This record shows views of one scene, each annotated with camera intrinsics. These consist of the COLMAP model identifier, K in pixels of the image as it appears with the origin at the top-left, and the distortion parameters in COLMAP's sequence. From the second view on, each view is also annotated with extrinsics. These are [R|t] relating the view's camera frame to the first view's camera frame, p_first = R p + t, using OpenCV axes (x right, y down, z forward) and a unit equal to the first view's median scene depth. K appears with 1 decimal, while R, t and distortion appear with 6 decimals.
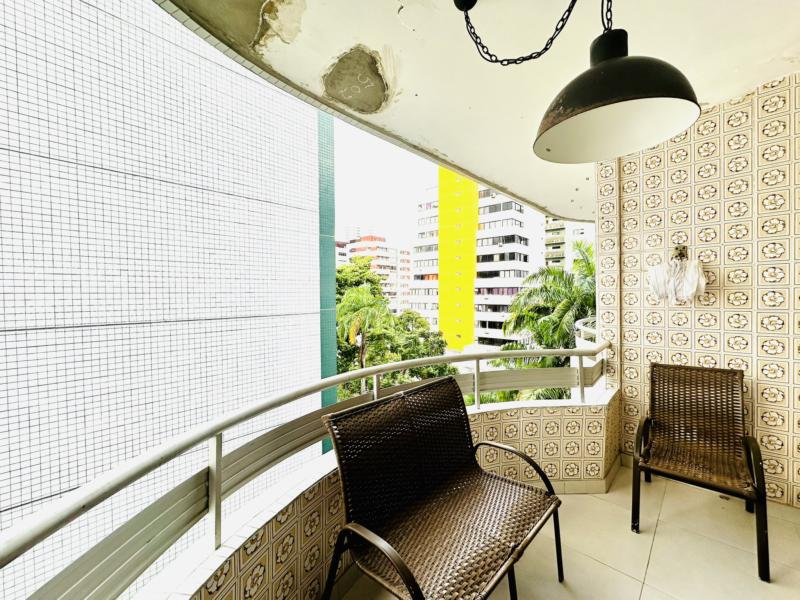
lens RADIAL K [[326.8, 0, 400.0], [0, 326.8, 300.0], [0, 0, 1]] dist [0.000790, 0.000226]
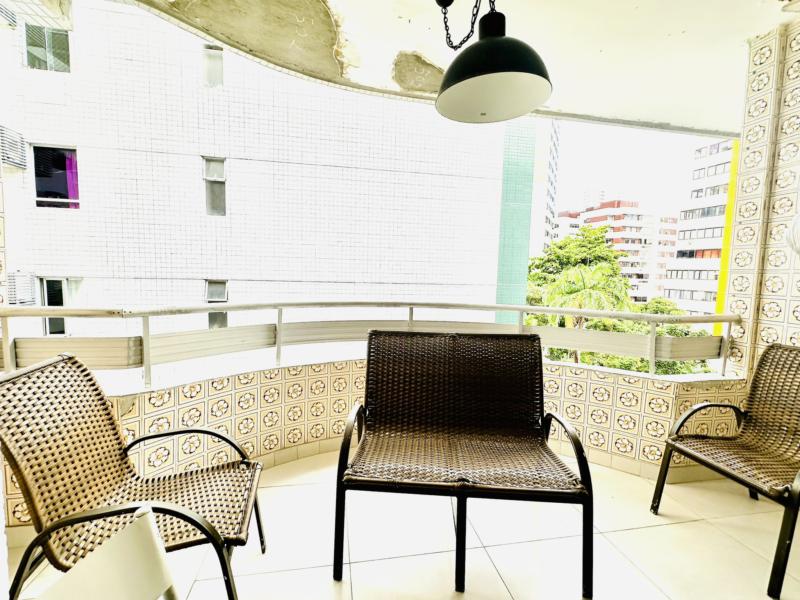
lens RADIAL K [[360.9, 0, 400.0], [0, 360.9, 300.0], [0, 0, 1]] dist [0.003444, 0.000324]
pose [[0.814721, 0.076220, -0.574821, 0.484877], [-0.043646, 0.996572, 0.070282, 0.067361], [0.578207, -0.032171, 0.815255, -0.131935]]
